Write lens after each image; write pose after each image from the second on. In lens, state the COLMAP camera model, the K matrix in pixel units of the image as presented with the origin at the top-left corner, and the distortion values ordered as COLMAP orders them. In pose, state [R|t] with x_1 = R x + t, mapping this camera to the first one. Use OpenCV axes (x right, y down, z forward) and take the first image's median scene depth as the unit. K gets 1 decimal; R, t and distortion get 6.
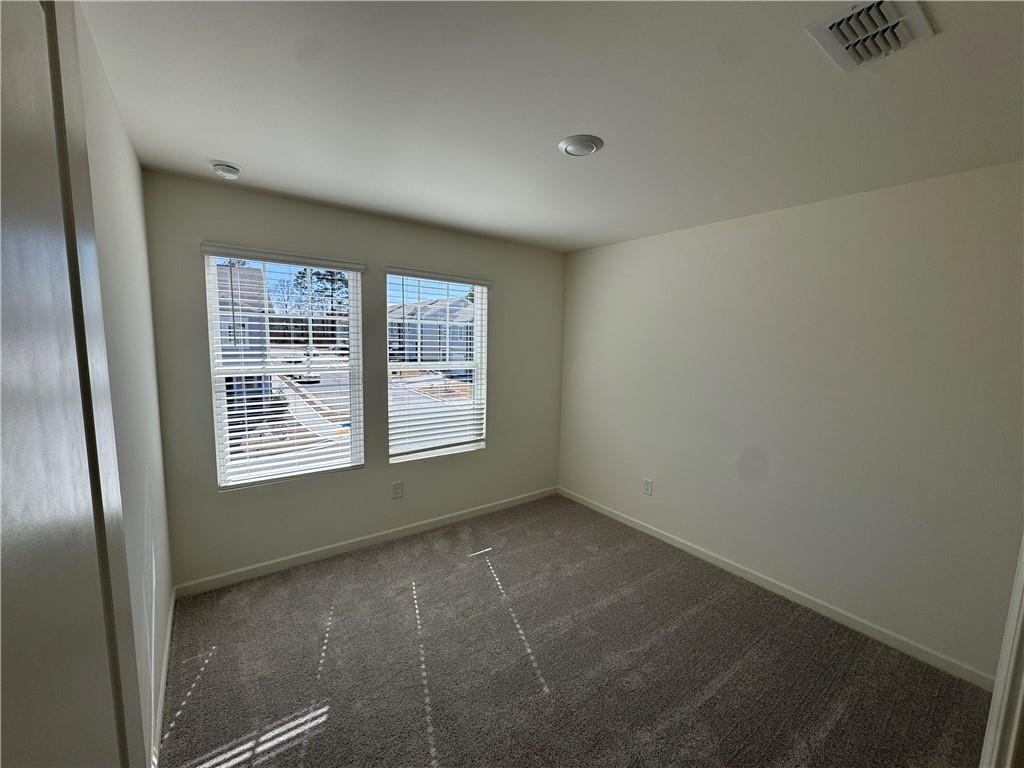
lens RADIAL K [[407.8, 0, 509.6], [0, 407.8, 385.4], [0, 0, 1]] dist [-0.000304, -0.000052]
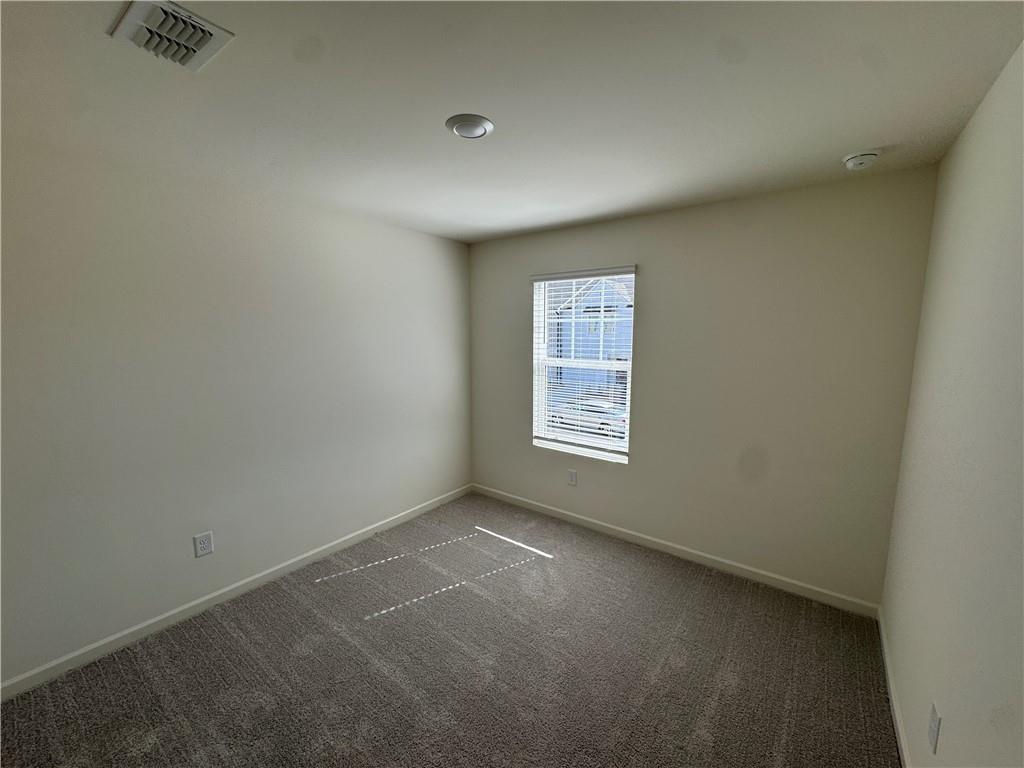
lens RADIAL K [[407.8, 0, 509.6], [0, 407.8, 385.4], [0, 0, 1]] dist [-0.000304, -0.000052]
pose [[0.277489, 0.099420, -0.955571, 0.737370], [-0.113912, 0.991020, 0.070029, -0.045026], [0.953952, 0.089418, 0.286323, 0.559479]]
